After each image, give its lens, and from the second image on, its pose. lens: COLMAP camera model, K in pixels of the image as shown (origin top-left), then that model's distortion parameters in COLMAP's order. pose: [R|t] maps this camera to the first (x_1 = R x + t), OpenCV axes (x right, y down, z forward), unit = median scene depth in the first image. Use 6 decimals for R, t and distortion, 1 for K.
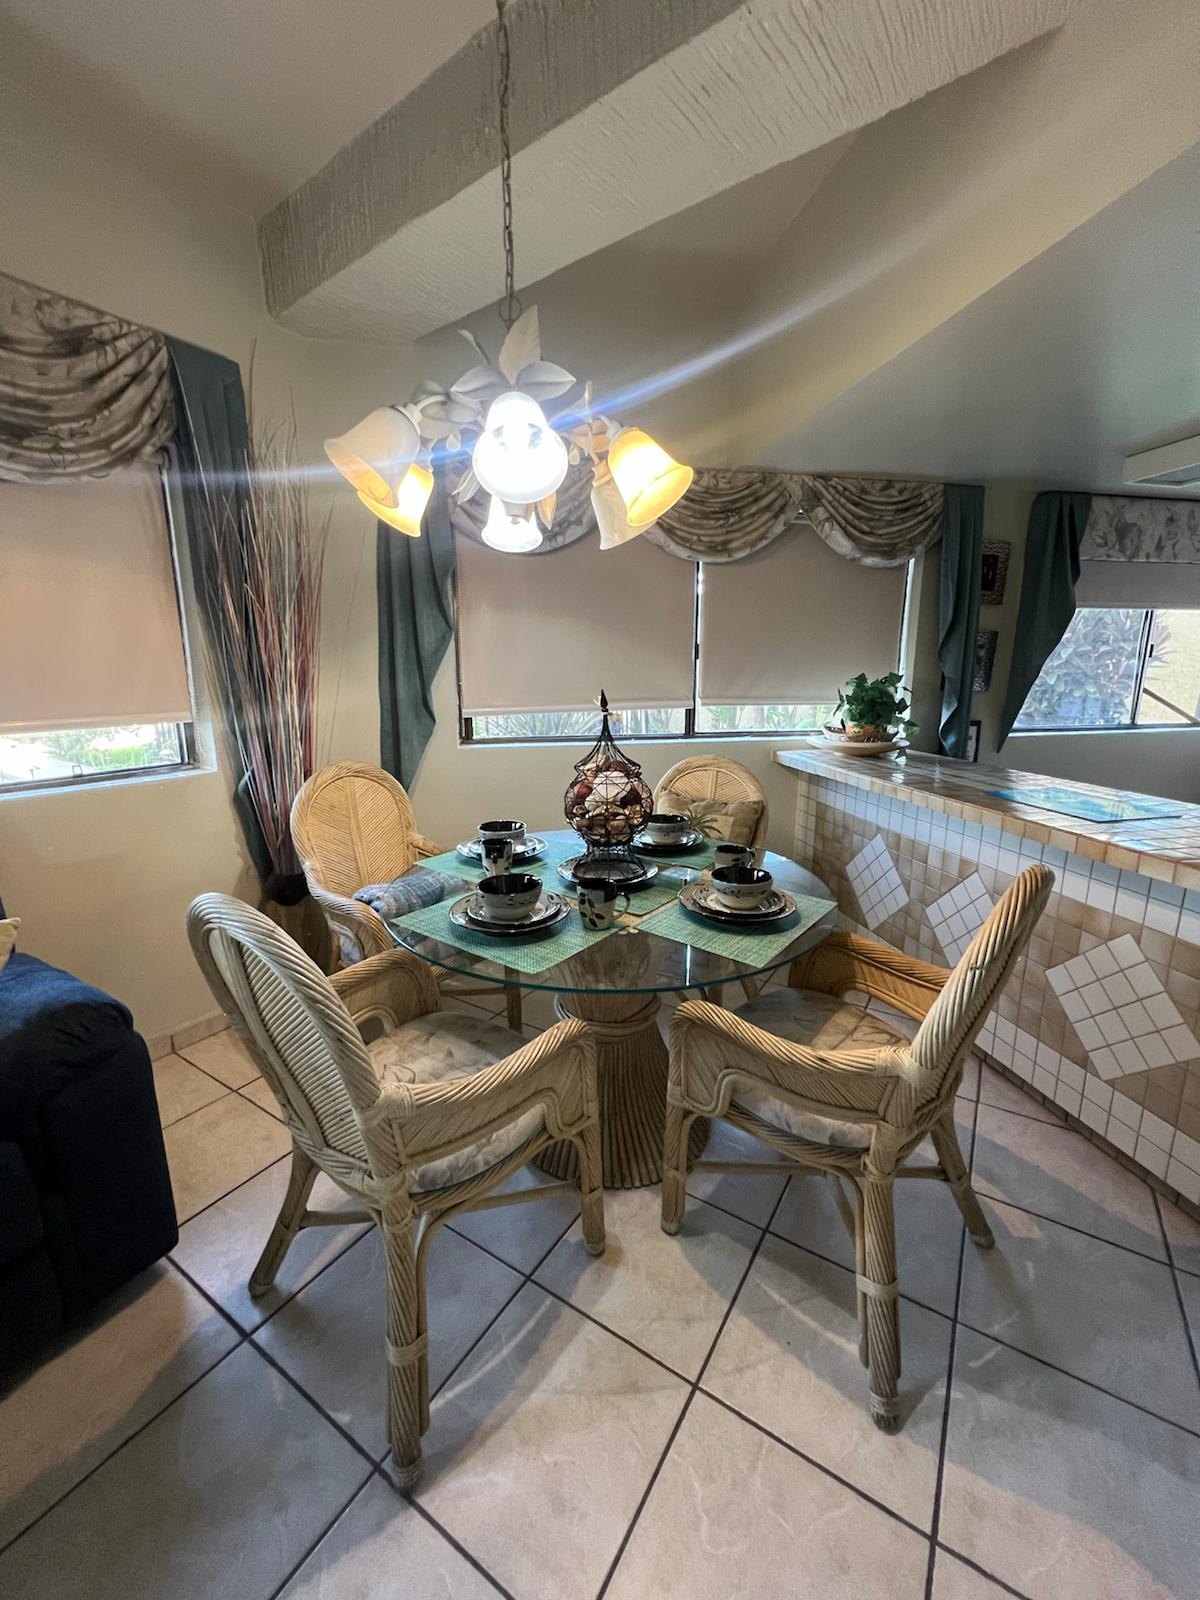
lens RADIAL K [[634.2, 0, 600.0], [0, 634.2, 800.0], [0, 0, 1]] dist [-0.002686, -0.000136]
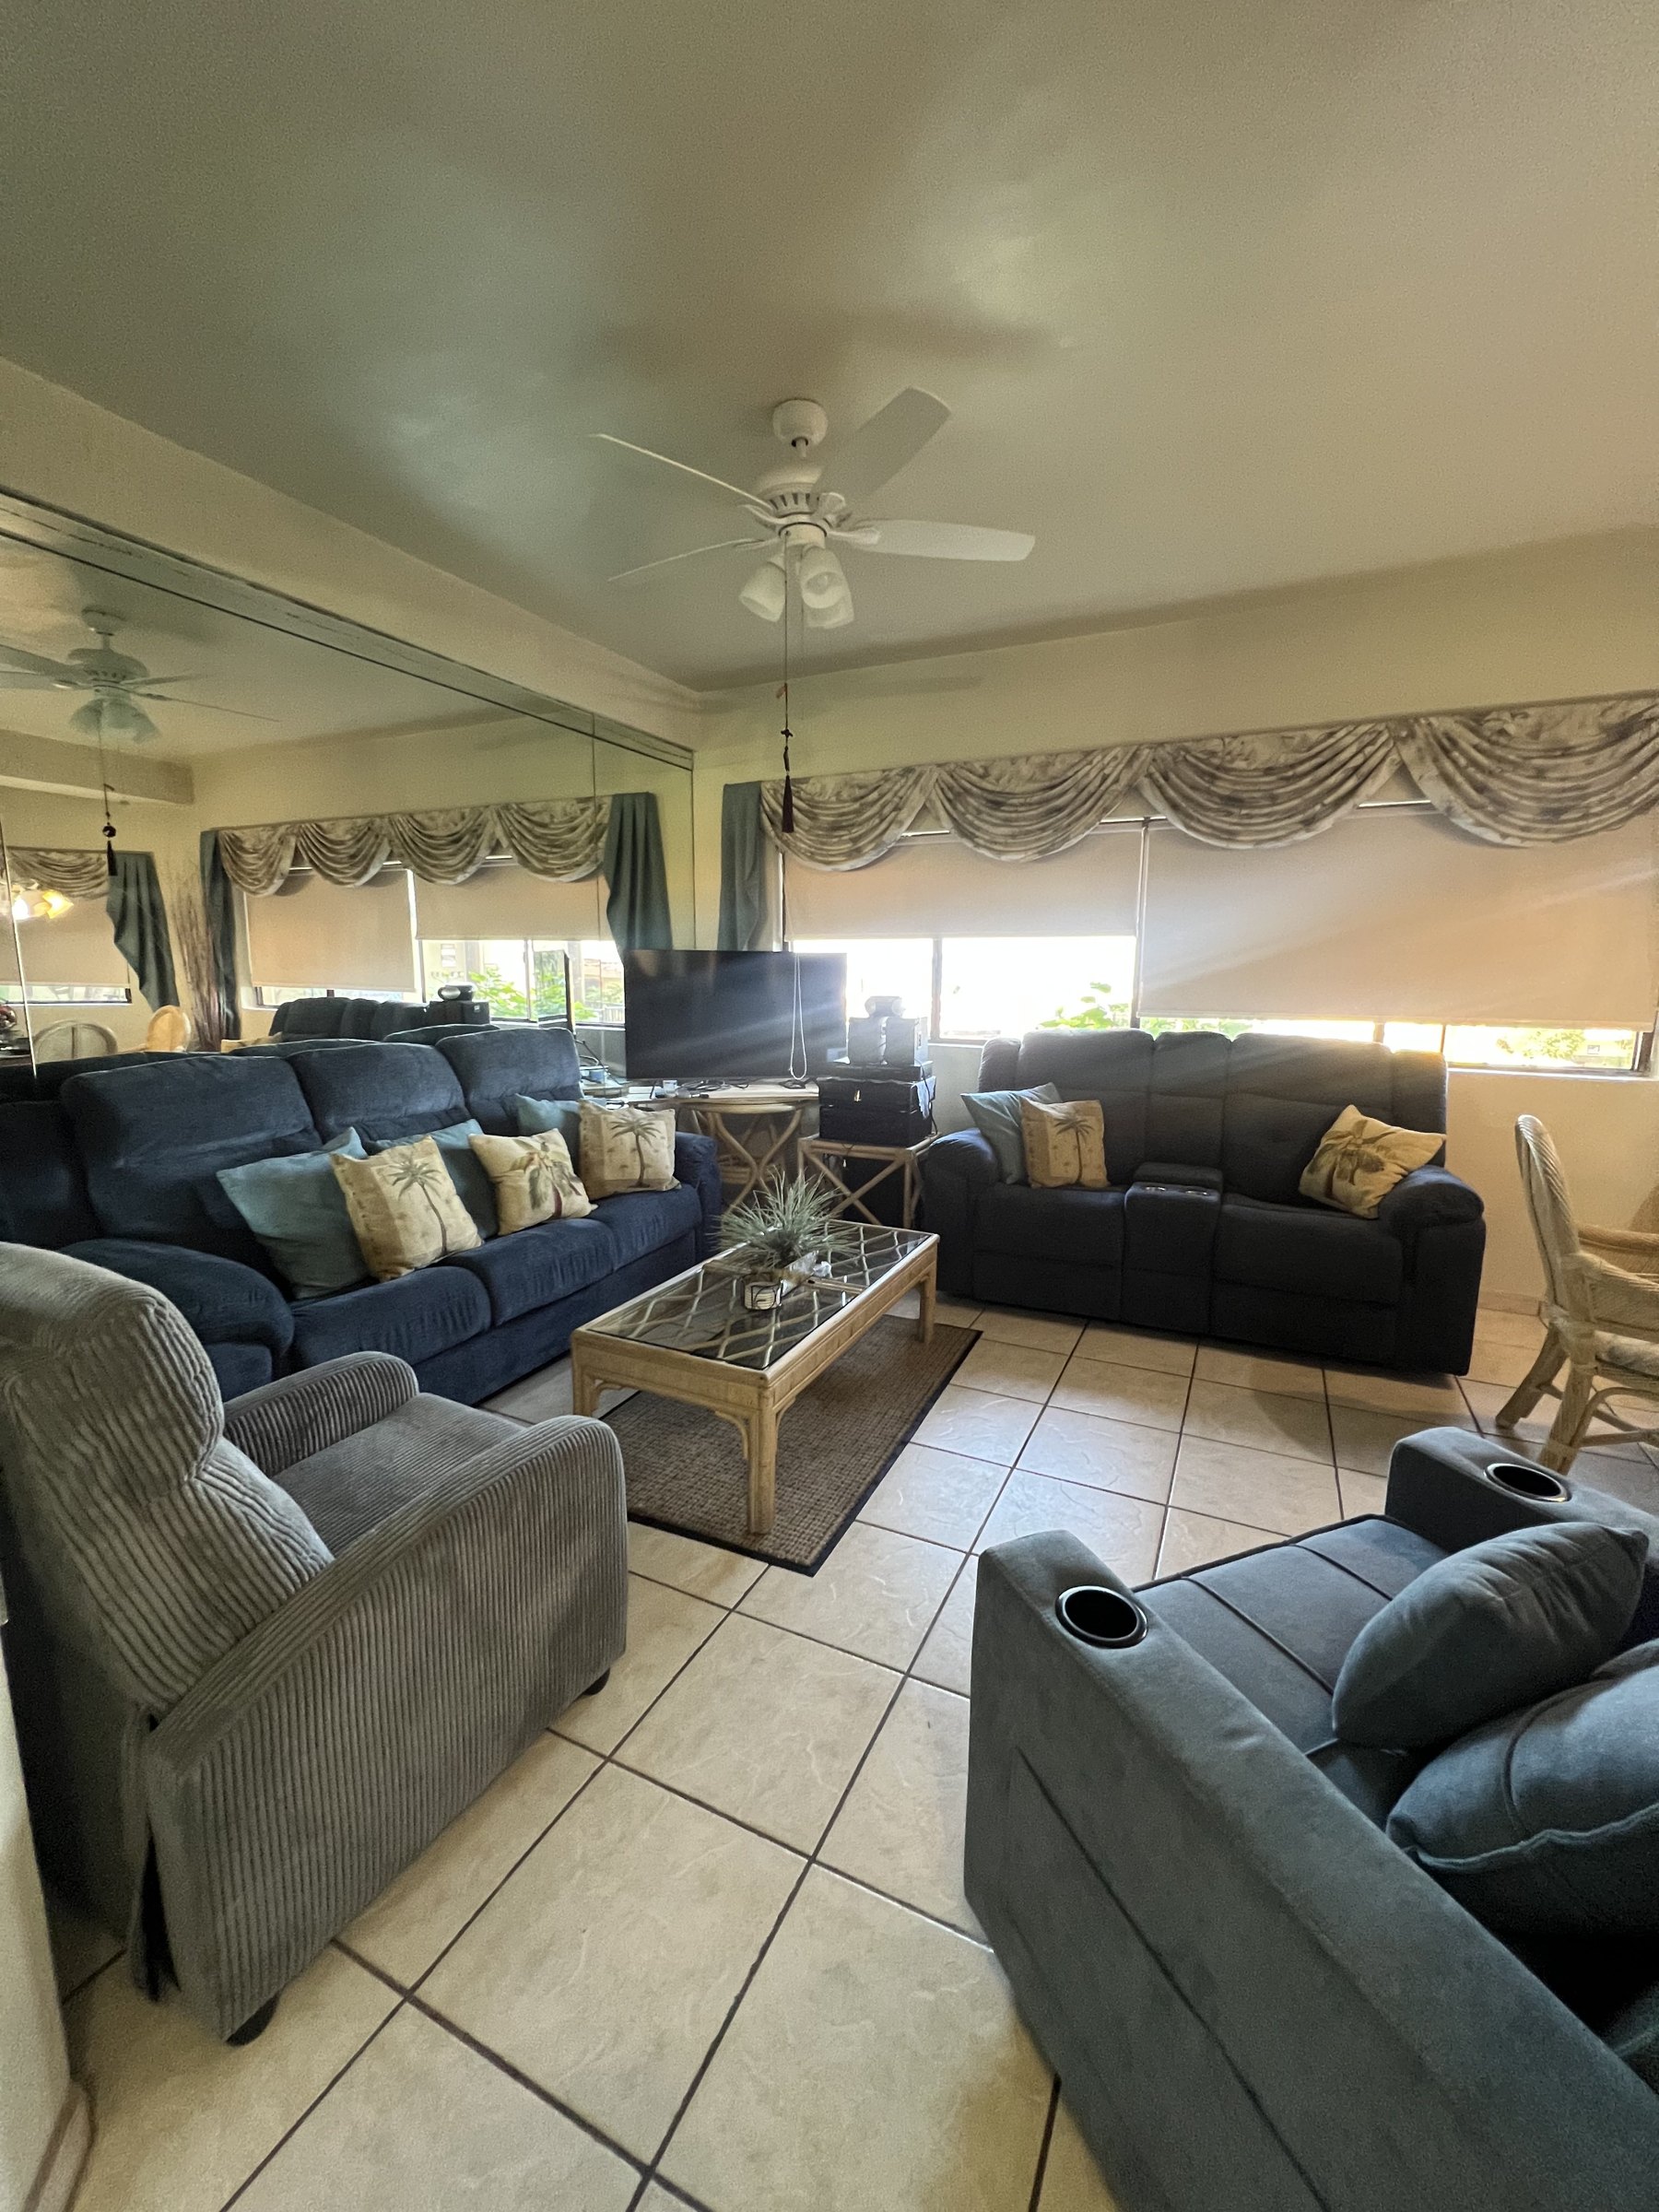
lens RADIAL K [[884.6, 0, 836.8], [0, 884.6, 1104.7], [0, 0, 1]] dist [-0.001044, 0.000262]
pose [[0.118753, 0.157565, -0.980342, 0.678919], [-0.212250, 0.968536, 0.129957, 0.093682], [0.969973, 0.192645, 0.148459, -0.530945]]
